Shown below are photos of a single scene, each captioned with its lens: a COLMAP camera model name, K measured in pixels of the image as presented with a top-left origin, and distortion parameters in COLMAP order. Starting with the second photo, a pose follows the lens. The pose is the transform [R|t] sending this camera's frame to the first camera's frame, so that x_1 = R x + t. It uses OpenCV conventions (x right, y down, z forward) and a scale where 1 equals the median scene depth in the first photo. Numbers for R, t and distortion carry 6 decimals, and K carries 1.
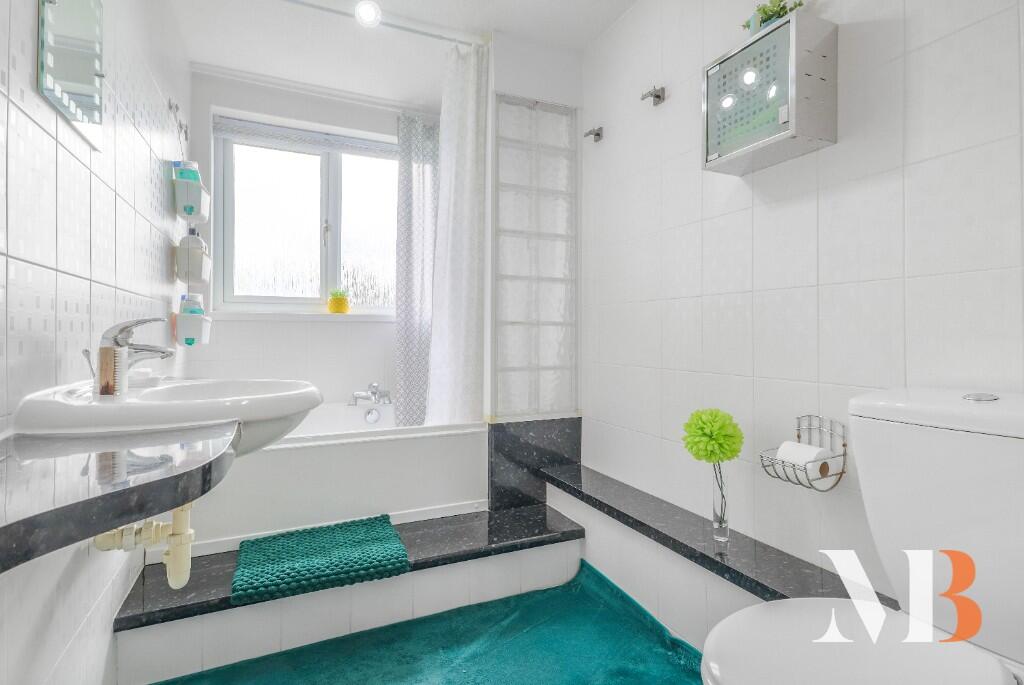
lens RADIAL K [[521.4, 0, 514.4], [0, 521.4, 330.1], [0, 0, 1]] dist [0.010663, -0.000240]
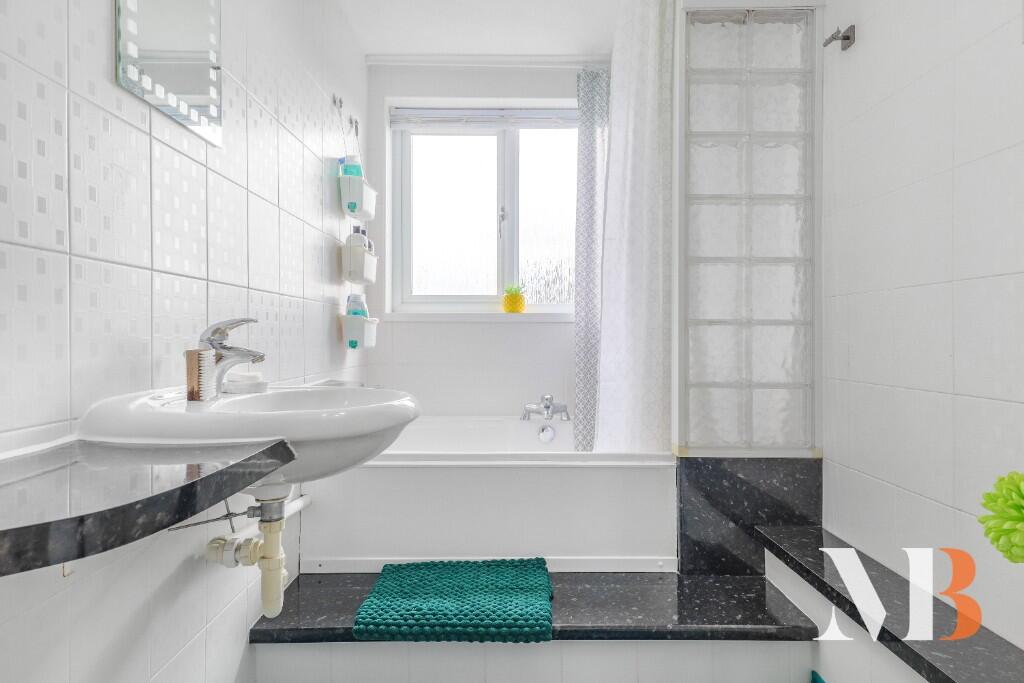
lens RADIAL K [[590.5, 0, 506.1], [0, 590.5, 333.8], [0, 0, 1]] dist [0.026794, -0.013136]
pose [[0.909433, -0.000980, -0.415850, 0.081736], [0.001764, 0.999997, 0.001502, 0.001478], [0.415847, -0.002100, 0.909432, 0.125074]]
